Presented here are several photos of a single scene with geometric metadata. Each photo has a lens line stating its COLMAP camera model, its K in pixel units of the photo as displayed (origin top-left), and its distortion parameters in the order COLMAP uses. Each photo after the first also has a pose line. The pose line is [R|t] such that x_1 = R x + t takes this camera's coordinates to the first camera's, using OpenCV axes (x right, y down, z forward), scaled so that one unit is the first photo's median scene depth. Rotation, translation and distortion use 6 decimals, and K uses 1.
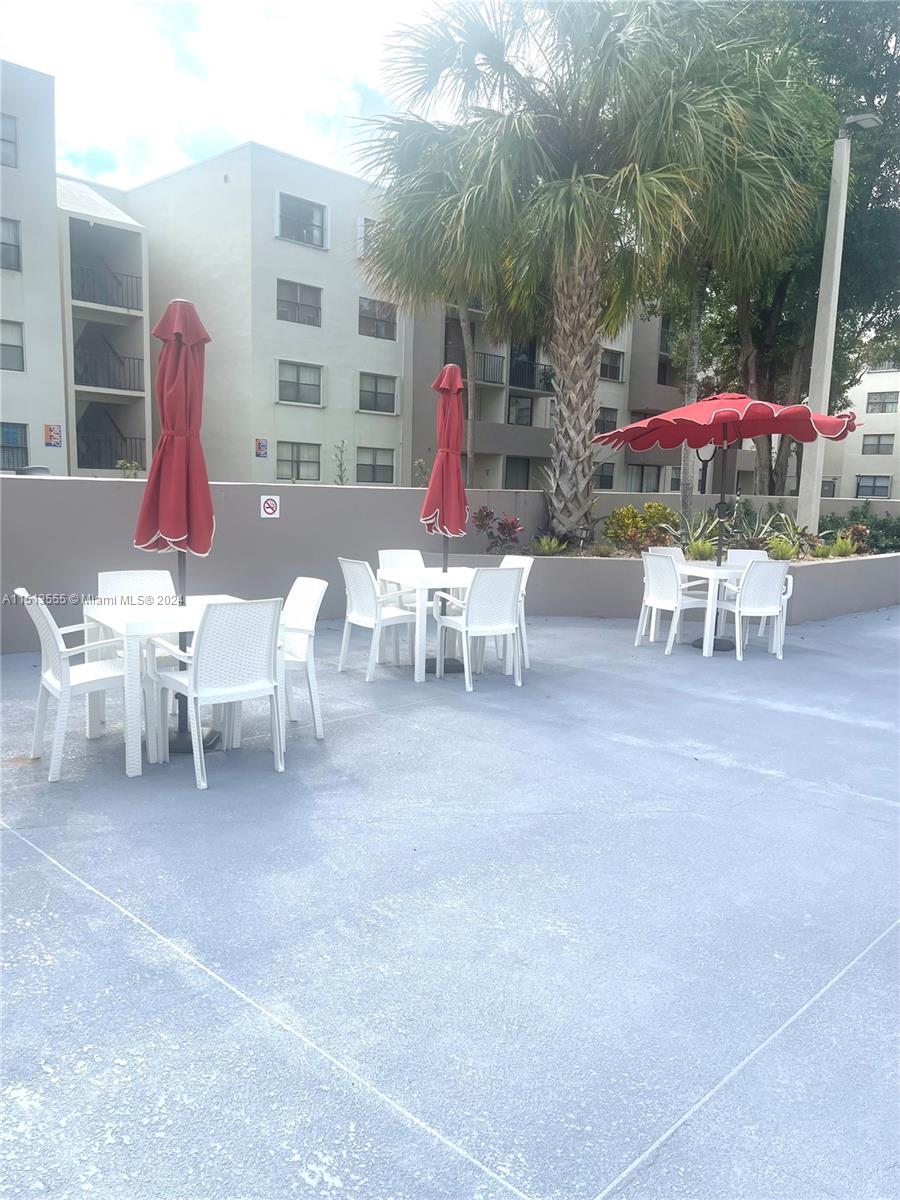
lens RADIAL K [[890.6, 0, 450.4], [0, 890.6, 601.7], [0, 0, 1]] dist [0.002046, 0.000153]
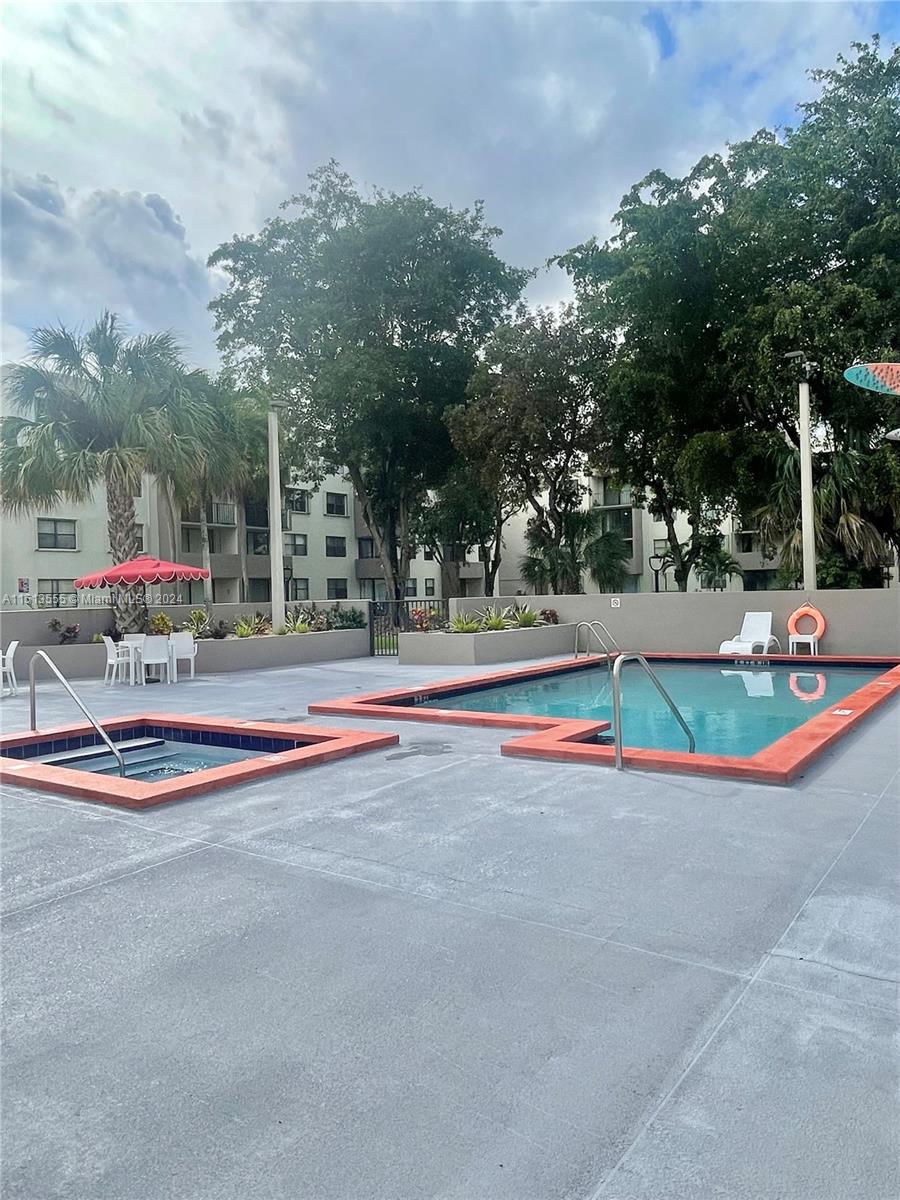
lens RADIAL K [[841.6, 0, 449.6], [0, 841.6, 600.1], [0, 0, 1]] dist [-0.000485, -0.000322]
pose [[0.984932, -0.058791, 0.162639, 0.189328], [0.078955, 0.989577, -0.120428, 0.042787], [-0.153864, 0.131455, 0.979309, -0.276567]]
